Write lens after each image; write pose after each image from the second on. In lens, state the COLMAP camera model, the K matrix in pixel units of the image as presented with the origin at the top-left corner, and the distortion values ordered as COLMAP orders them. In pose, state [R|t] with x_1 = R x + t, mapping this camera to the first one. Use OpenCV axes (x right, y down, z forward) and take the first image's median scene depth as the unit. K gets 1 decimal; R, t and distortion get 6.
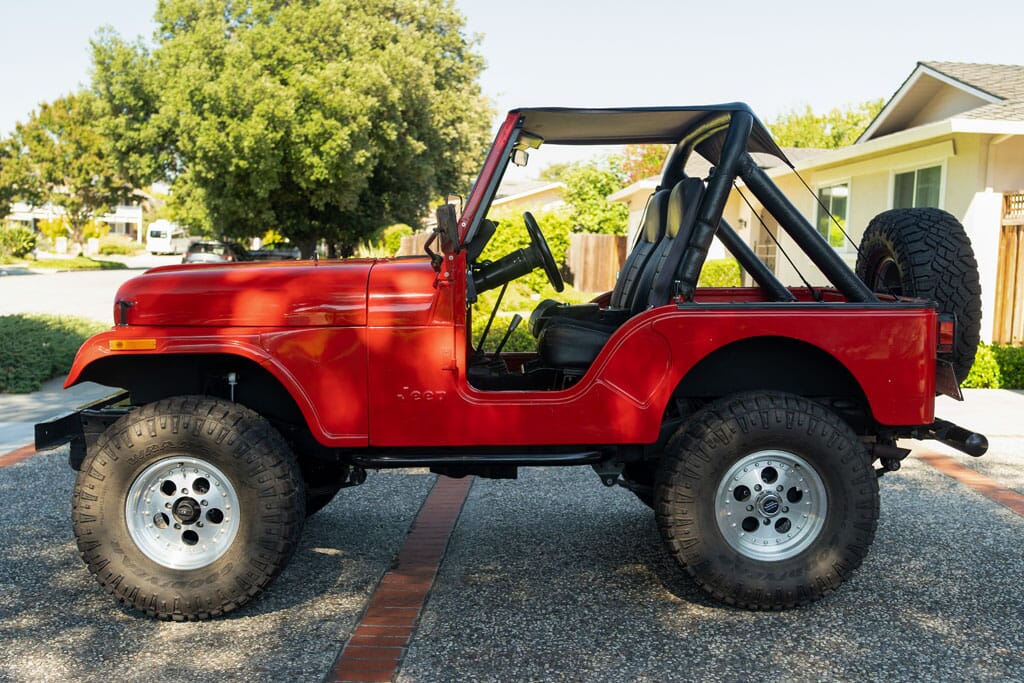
lens RADIAL K [[1071.5, 0, 513.9], [0, 1071.5, 335.9], [0, 0, 1]] dist [-0.015749, 0.014305]
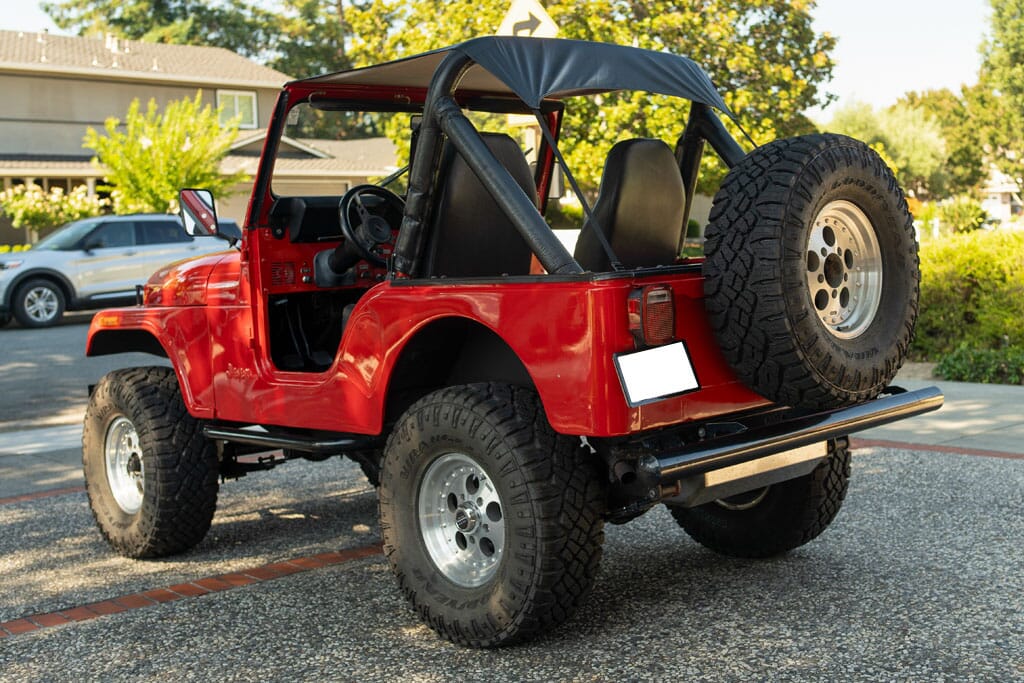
lens RADIAL K [[1268.2, 0, 583.9], [0, 1268.2, 340.8], [0, 0, 1]] dist [-0.024239, -0.040439]
pose [[0.701359, 0.016836, -0.712609, 0.120226], [-0.007136, 0.999837, 0.016599, 0.000170], [0.712772, -0.006556, 0.701365, 0.044566]]
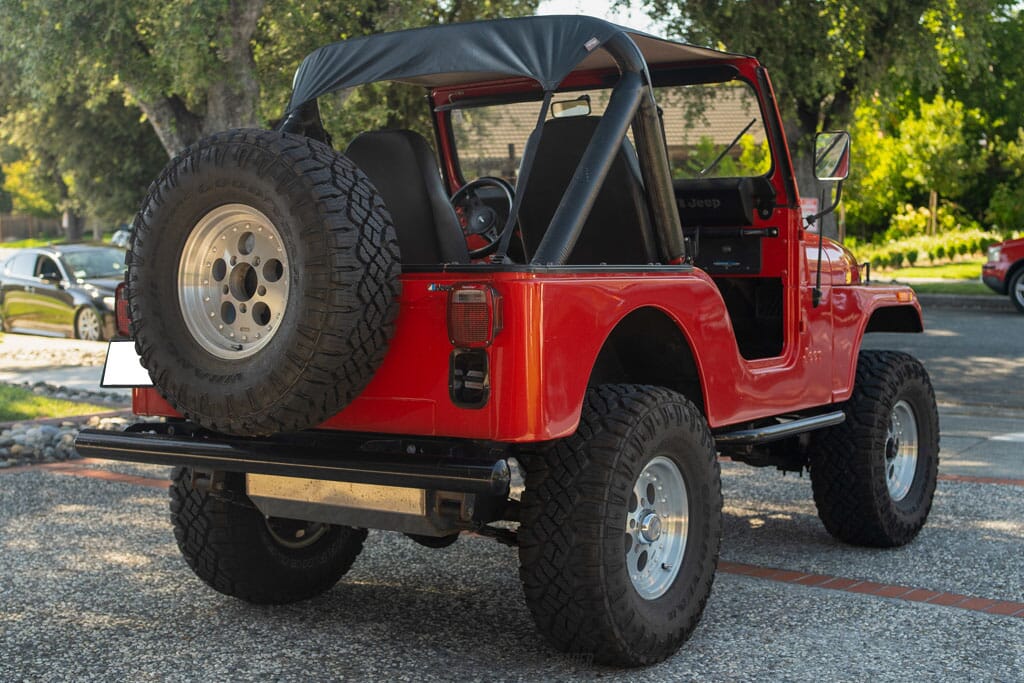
lens RADIAL K [[1520.3, 0, 512.0], [0, 1520.3, 341.5], [0, 0, 1]] dist [-0.007263, -0.015021]
pose [[-0.575532, 0.055483, -0.815895, 0.141811], [-0.057066, 0.992539, 0.107750, -0.014142], [0.815786, 0.108574, -0.568072, 0.228906]]
